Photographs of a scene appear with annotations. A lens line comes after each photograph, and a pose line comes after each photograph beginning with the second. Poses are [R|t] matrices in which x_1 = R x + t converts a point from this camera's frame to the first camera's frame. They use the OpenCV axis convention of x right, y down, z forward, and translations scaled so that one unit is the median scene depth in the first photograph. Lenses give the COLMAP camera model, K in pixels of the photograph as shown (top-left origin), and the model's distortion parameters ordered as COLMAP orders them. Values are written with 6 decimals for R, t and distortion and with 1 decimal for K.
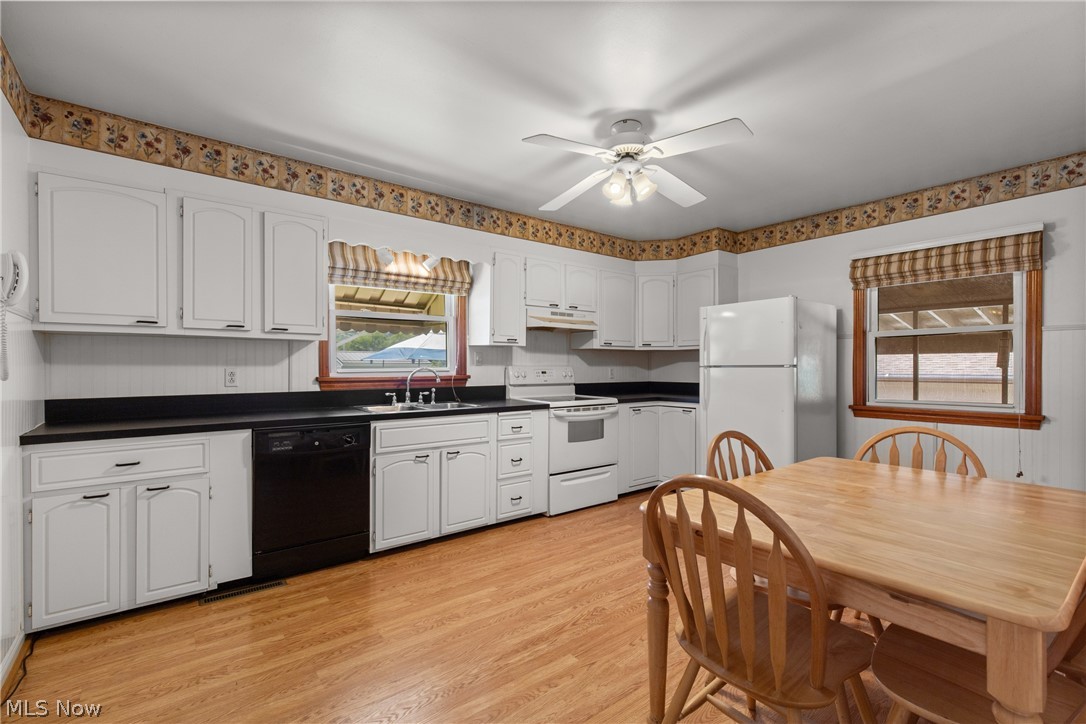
lens RADIAL K [[489.8, 0, 538.9], [0, 489.8, 366.1], [0, 0, 1]] dist [0.013103, -0.004351]
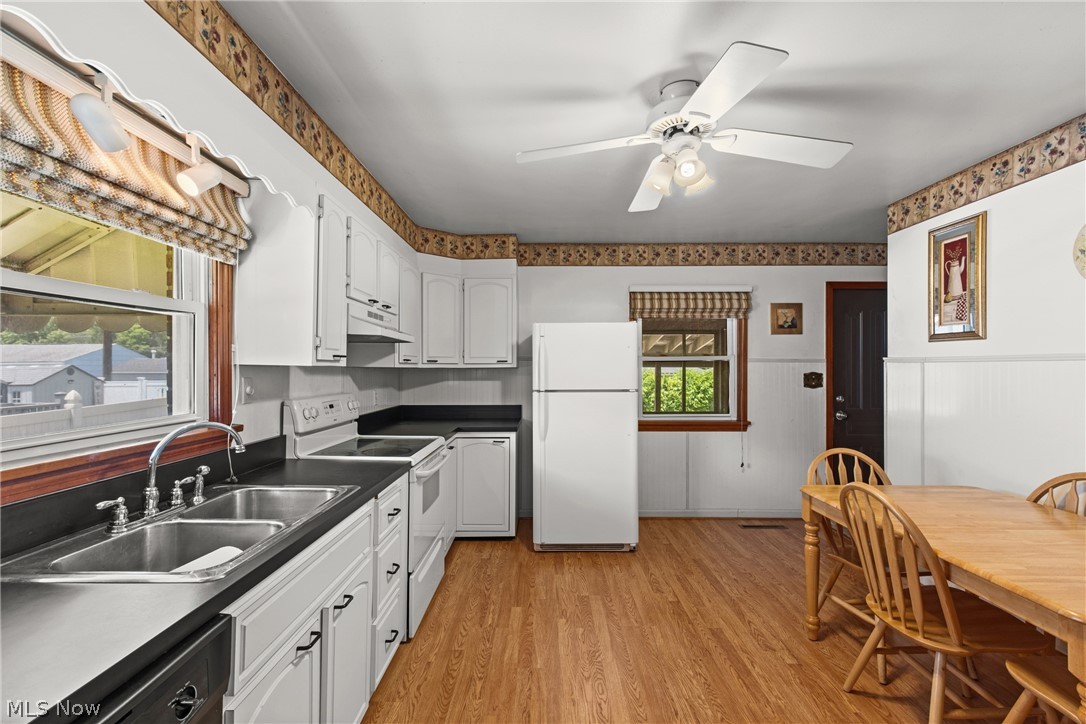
lens RADIAL K [[489.8, 0, 546.4], [0, 489.8, 366.1], [0, 0, 1]] dist [0.013103, -0.004351]
pose [[0.610178, 0.004620, 0.792251, -0.392965], [-0.001828, 0.999989, -0.004423, -0.044203], [-0.792262, 0.001250, 0.610180, 0.507663]]
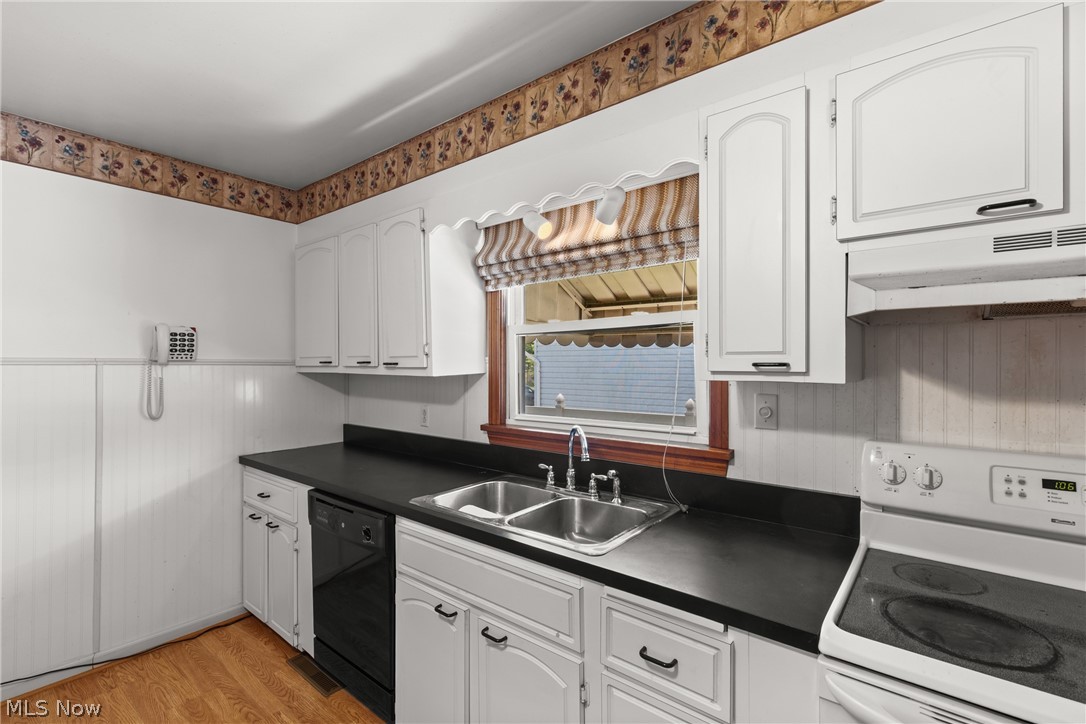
lens RADIAL K [[489.8, 0, 540.7], [0, 489.8, 361.0], [0, 0, 1]] dist [0.013103, -0.004351]
pose [[0.221002, -0.006245, -0.975253, 0.241892], [0.001765, 0.999980, -0.006004, -0.059952], [0.975272, -0.000395, 0.221008, 0.860753]]
